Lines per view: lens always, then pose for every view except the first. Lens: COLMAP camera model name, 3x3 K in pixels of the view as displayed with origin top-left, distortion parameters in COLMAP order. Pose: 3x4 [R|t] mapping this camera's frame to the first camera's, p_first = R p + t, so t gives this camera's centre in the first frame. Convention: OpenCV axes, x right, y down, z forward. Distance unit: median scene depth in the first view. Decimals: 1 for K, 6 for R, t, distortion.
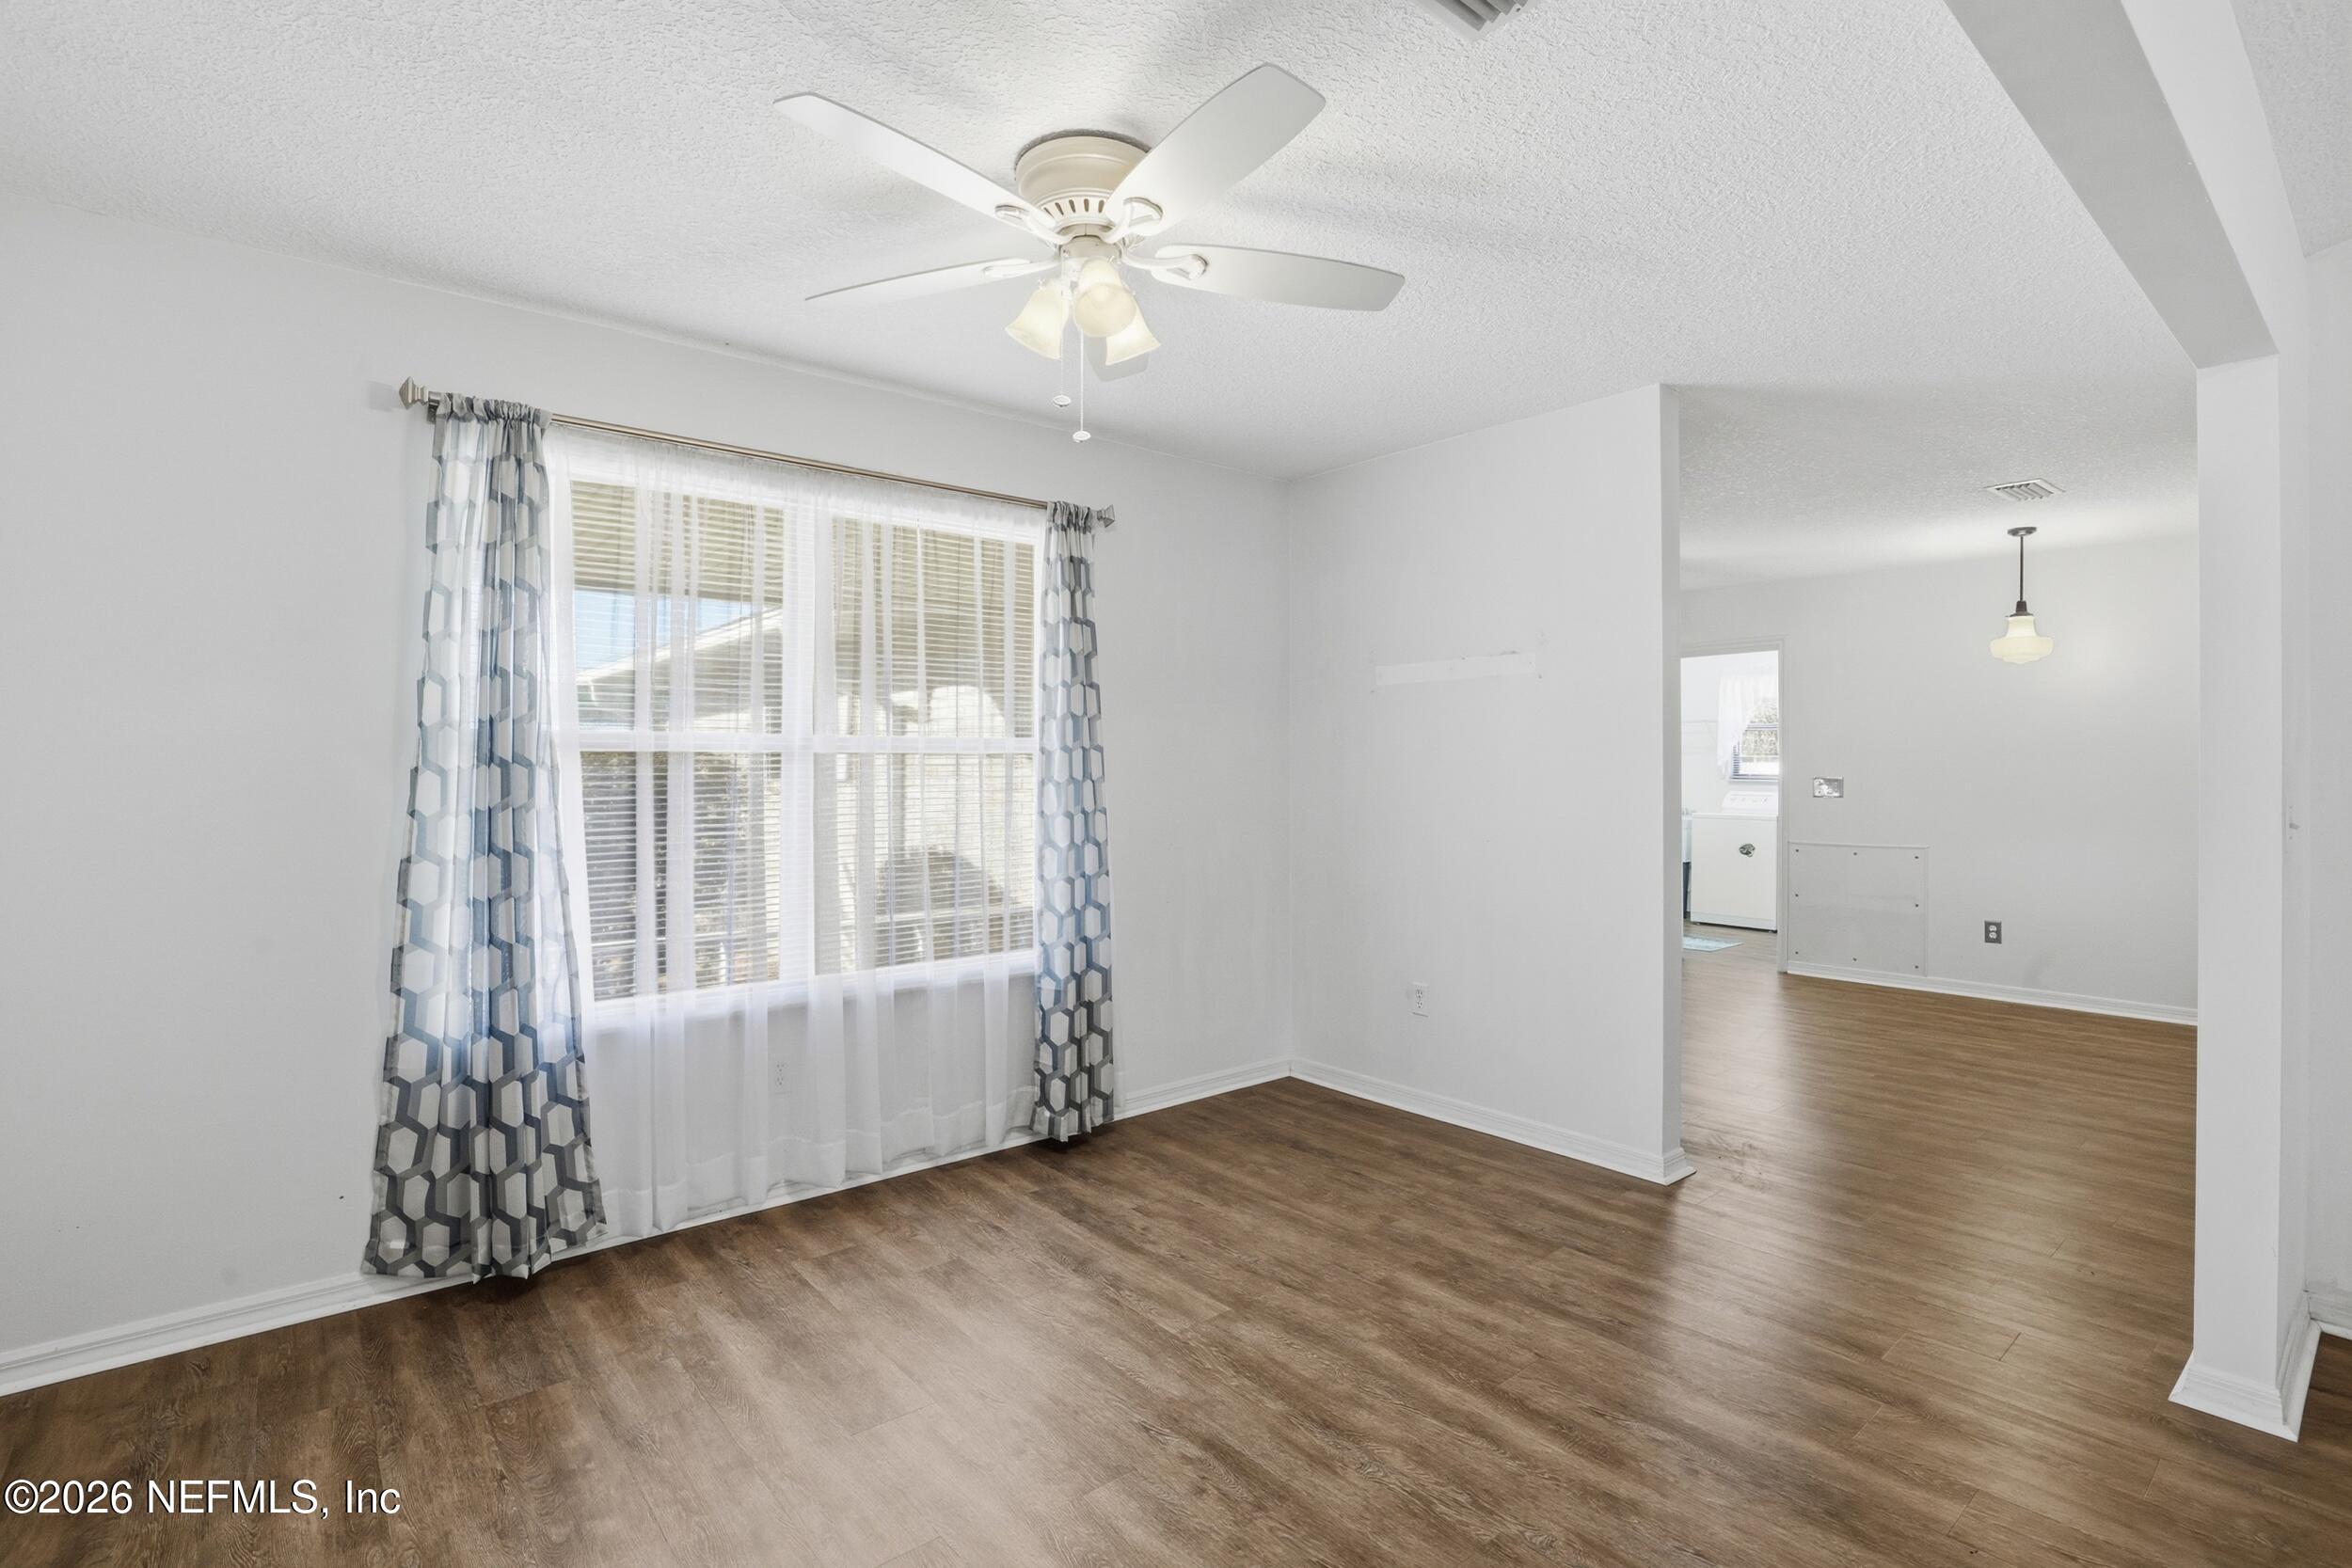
lens RADIAL K [[1097.4, 0, 1183.9], [0, 1097.4, 756.2], [0, 0, 1]] dist [-0.034302, 0.000557]
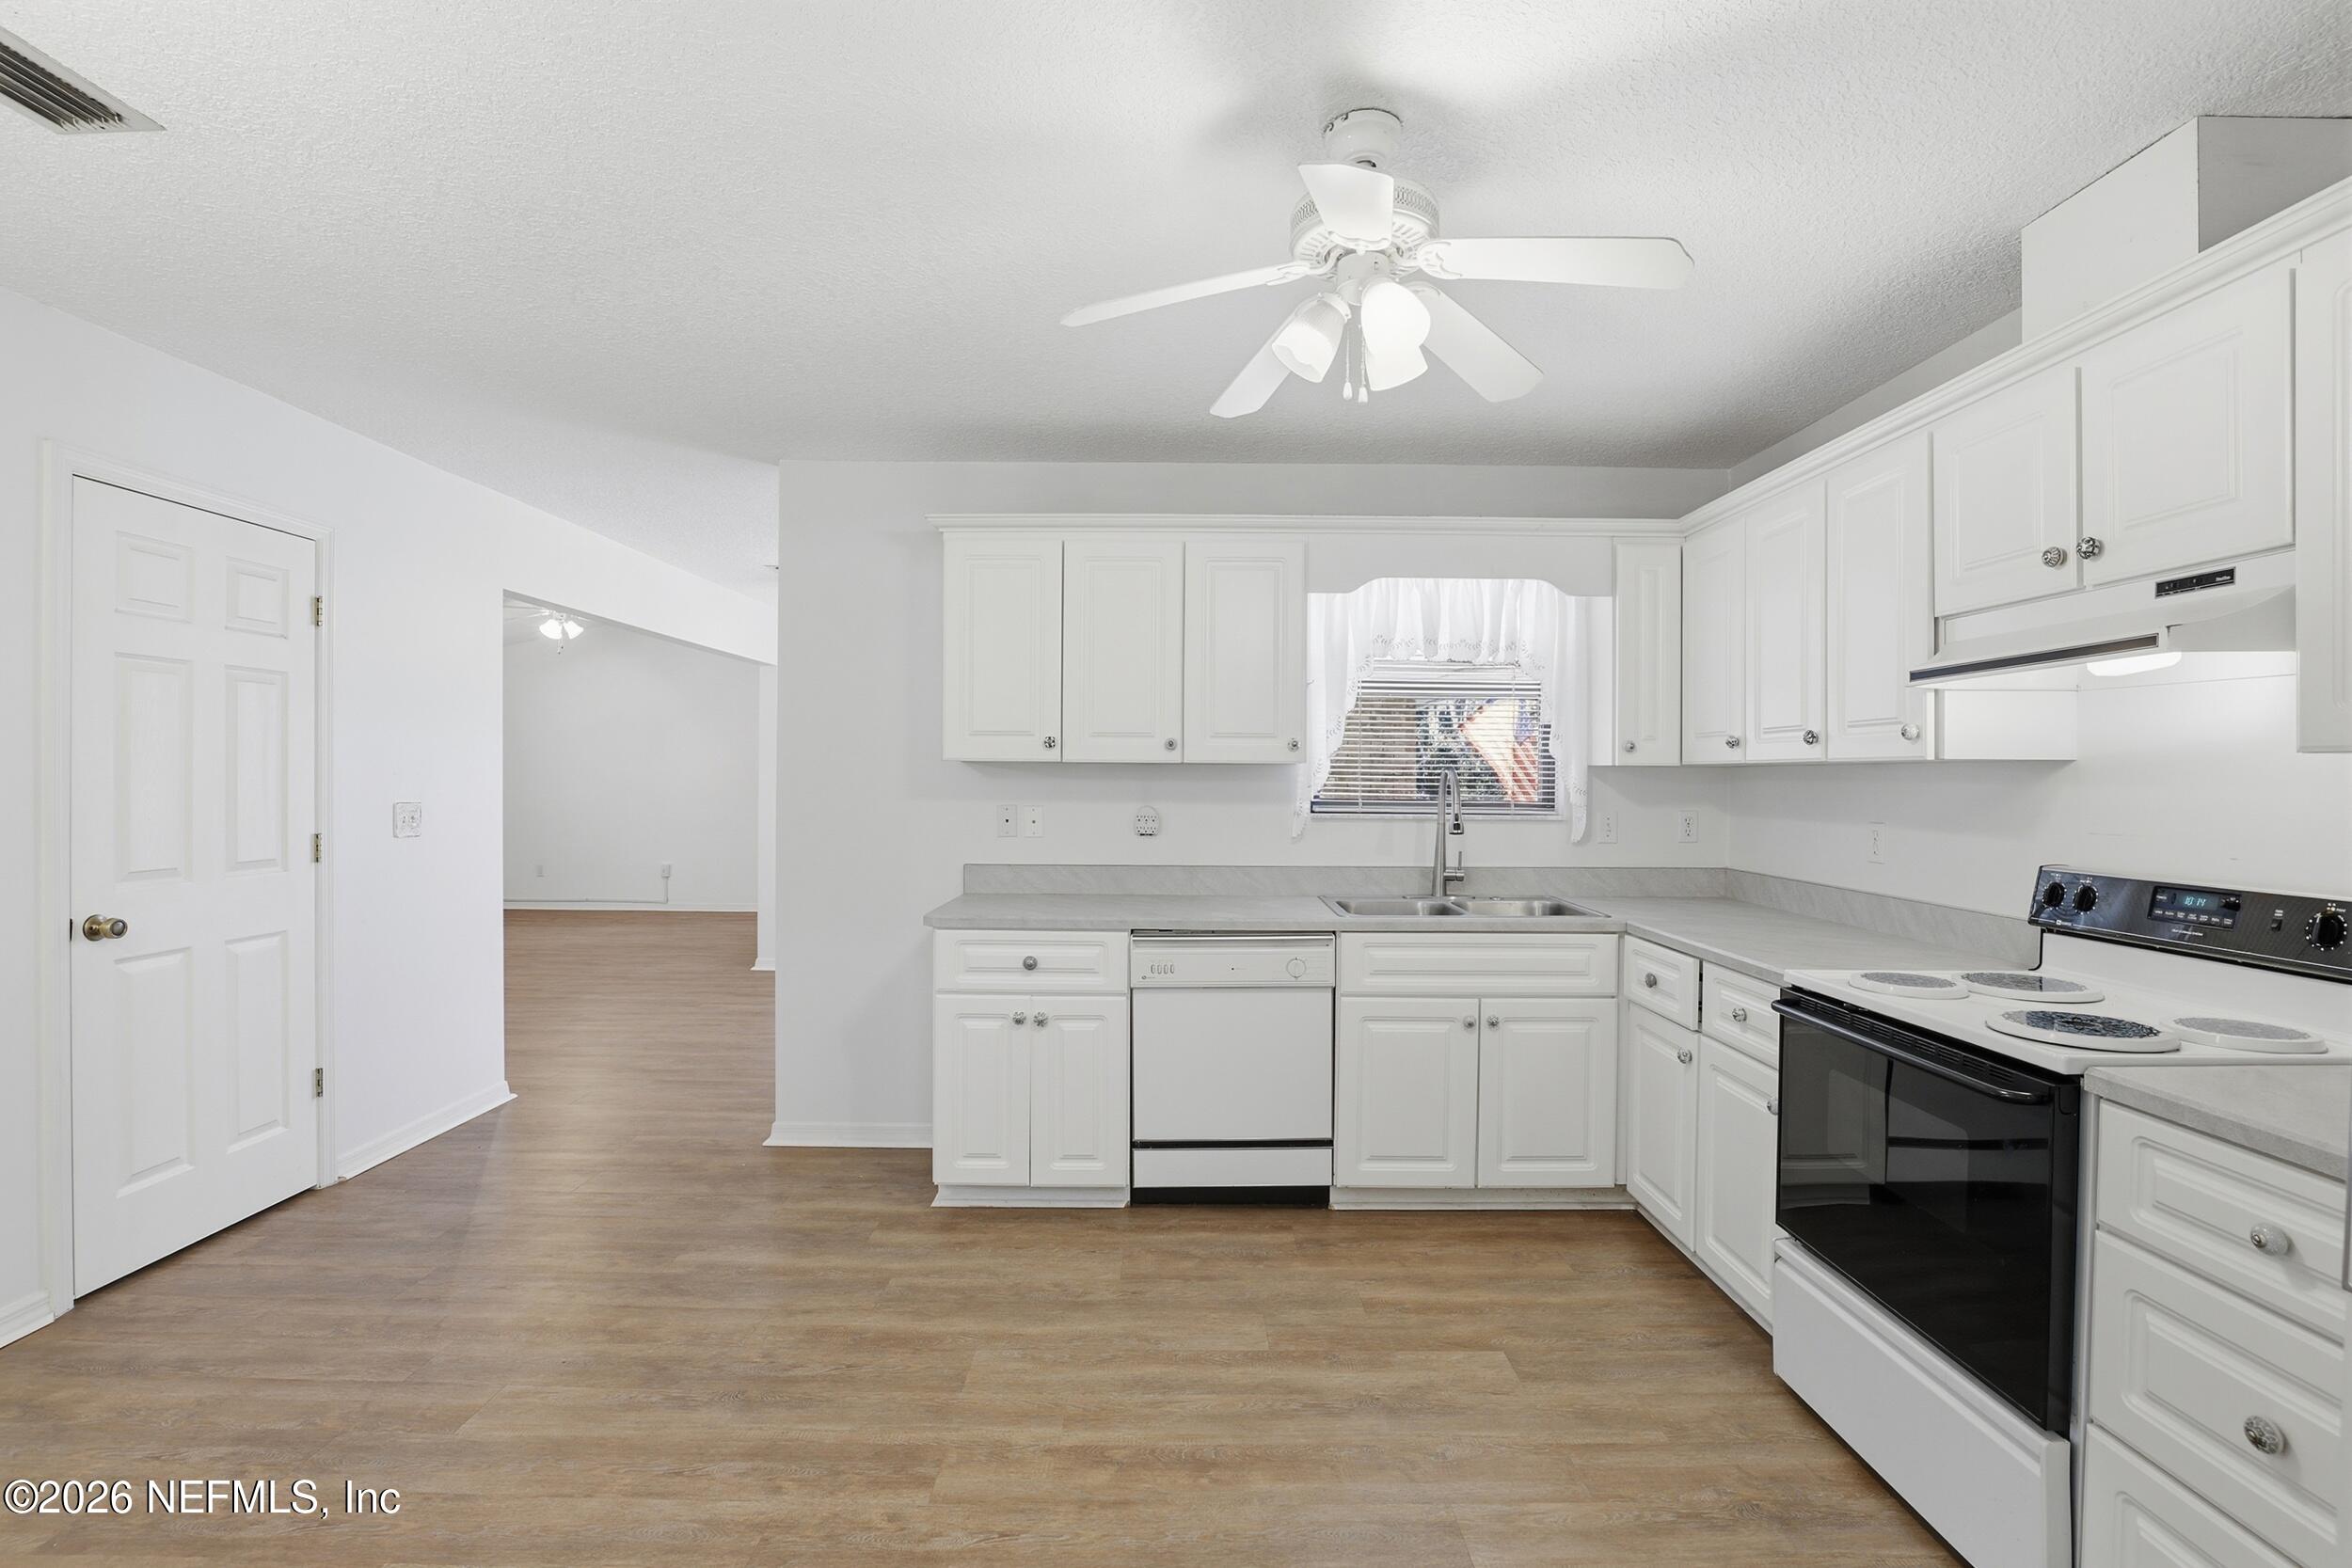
lens RADIAL K [[1082.3, 0, 1182.1], [0, 1082.3, 779.4], [0, 0, 1]] dist [-0.036339, 0.007478]
pose [[-0.638481, -0.004161, -0.769626, 1.234030], [-0.000233, 0.999986, -0.005213, 0.007392], [0.769637, -0.003149, -0.638474, 2.397714]]
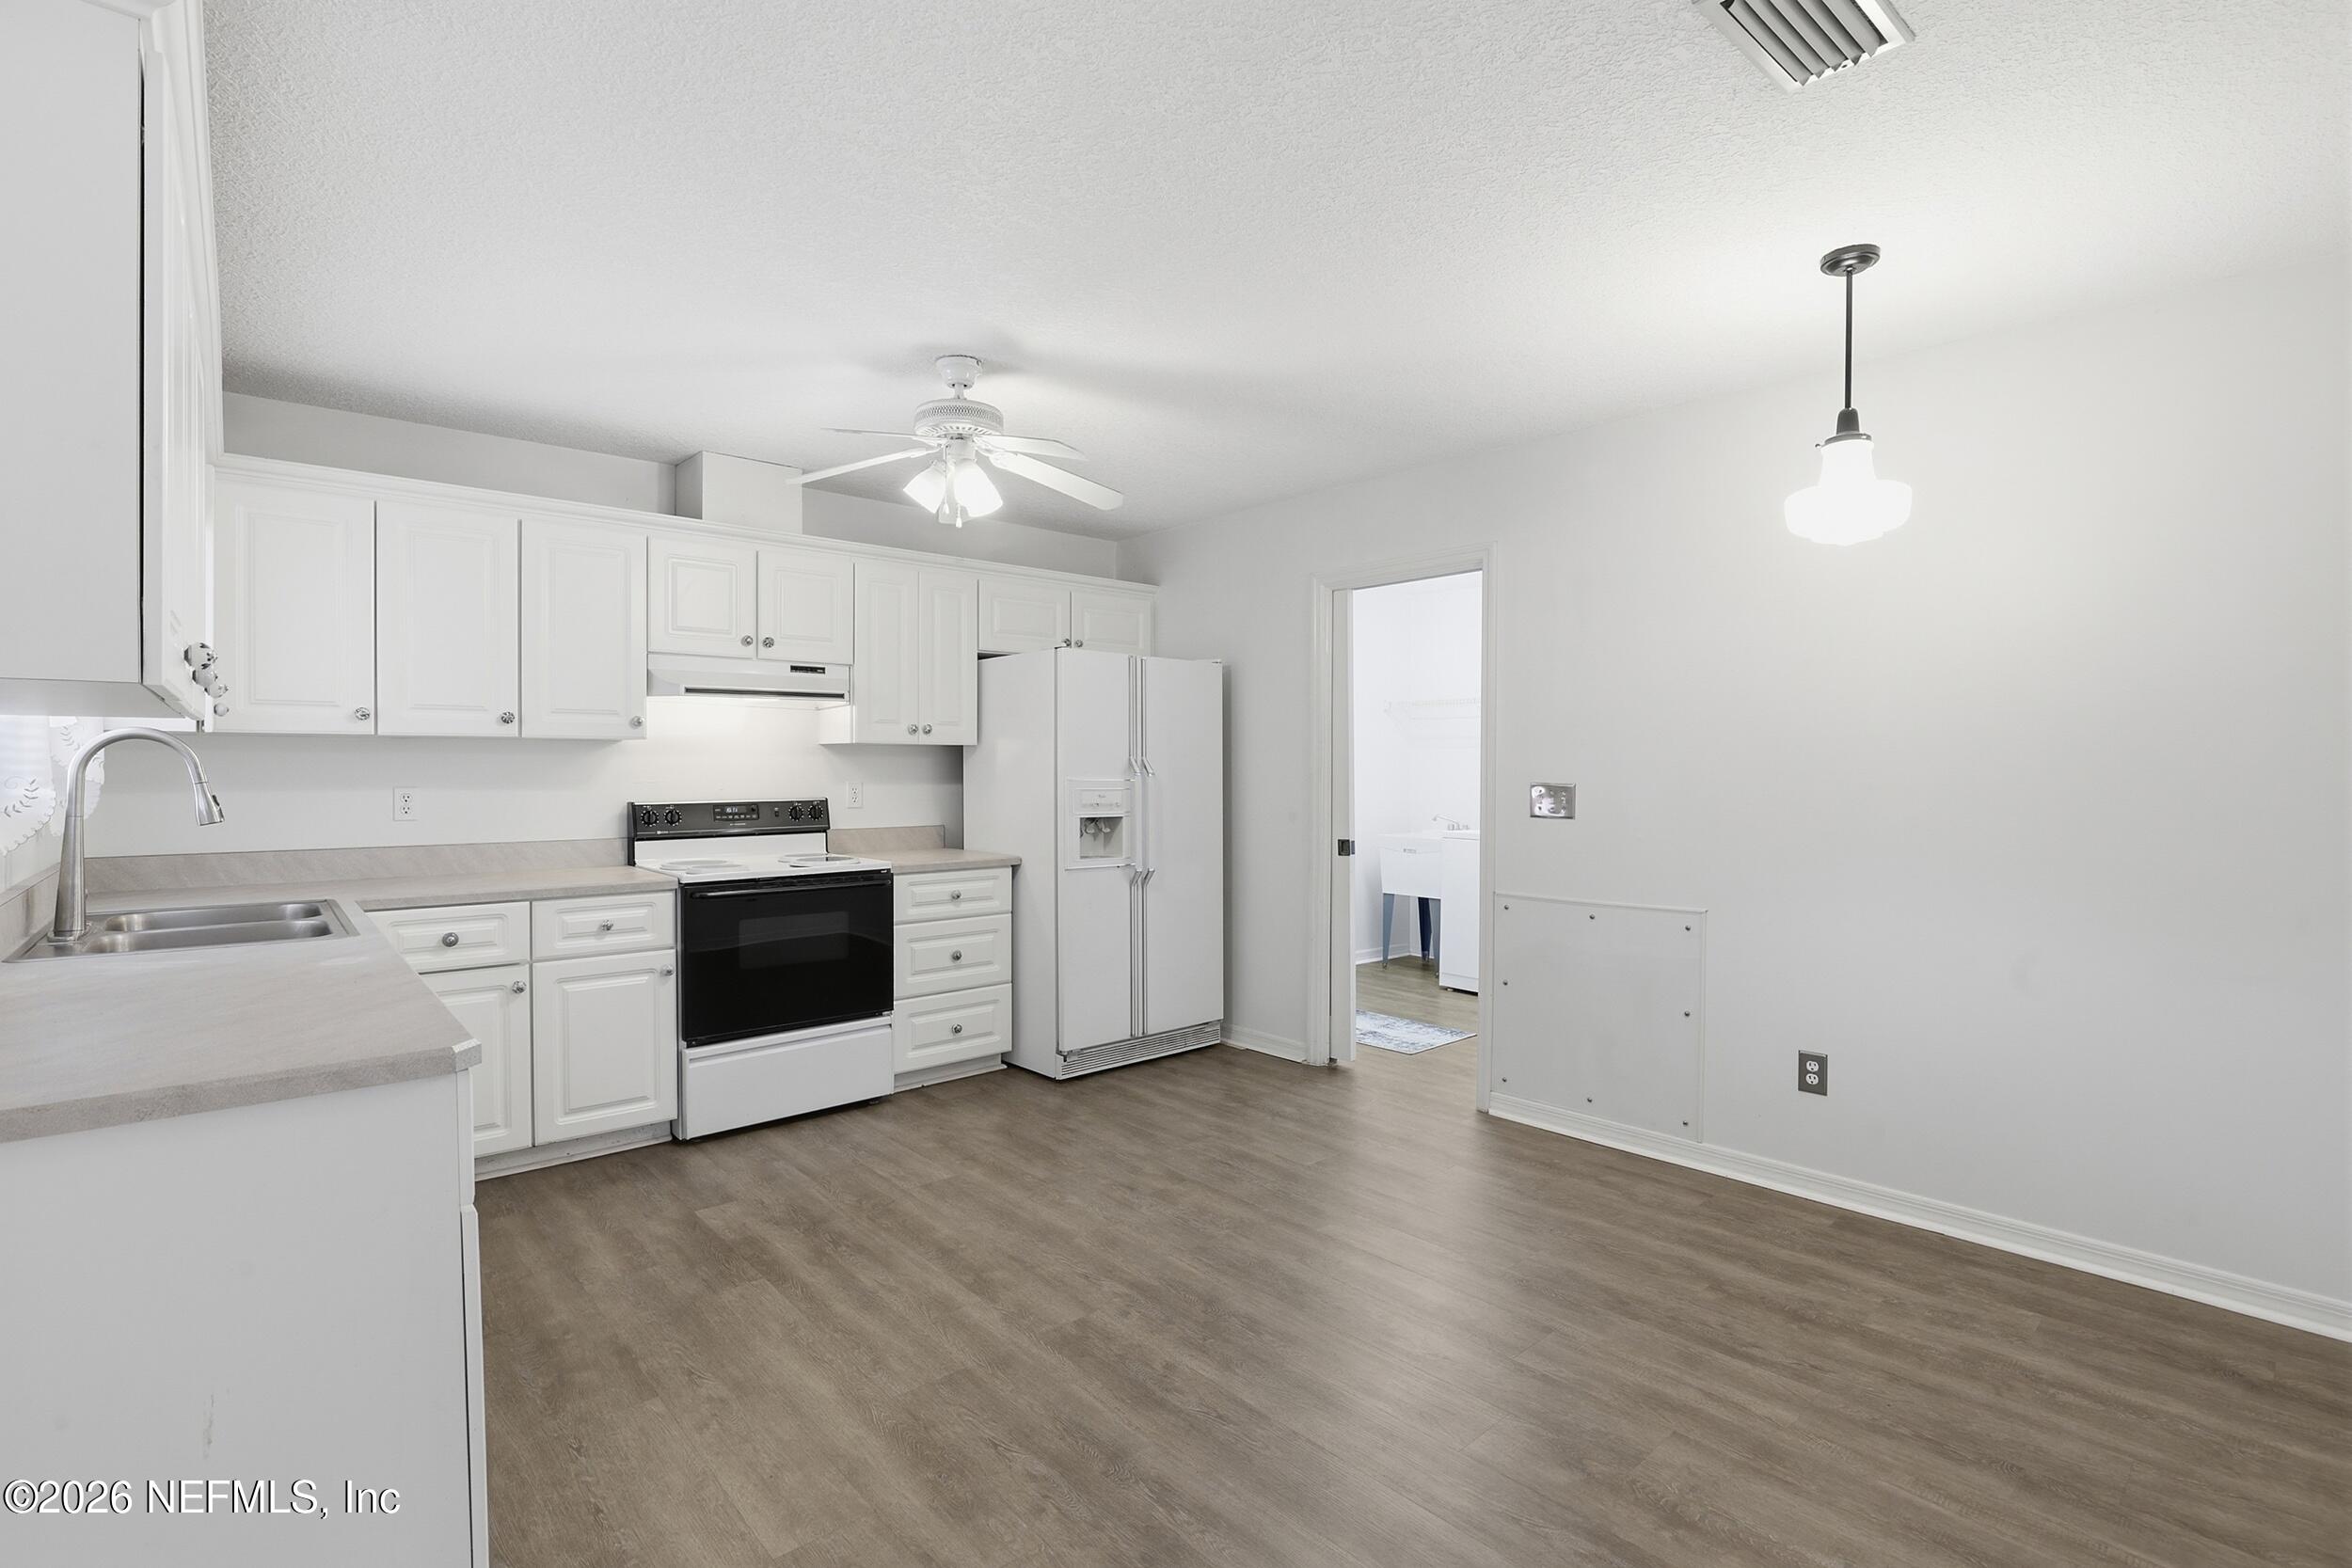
lens RADIAL K [[1082.3, 0, 1182.1], [0, 1082.3, 779.4], [0, 0, 1]] dist [-0.036339, 0.007478]
pose [[0.999429, -0.002709, 0.033688, 0.860114], [0.001938, 0.999736, 0.022895, 0.008070], [-0.033741, -0.022816, 0.999170, 0.985944]]
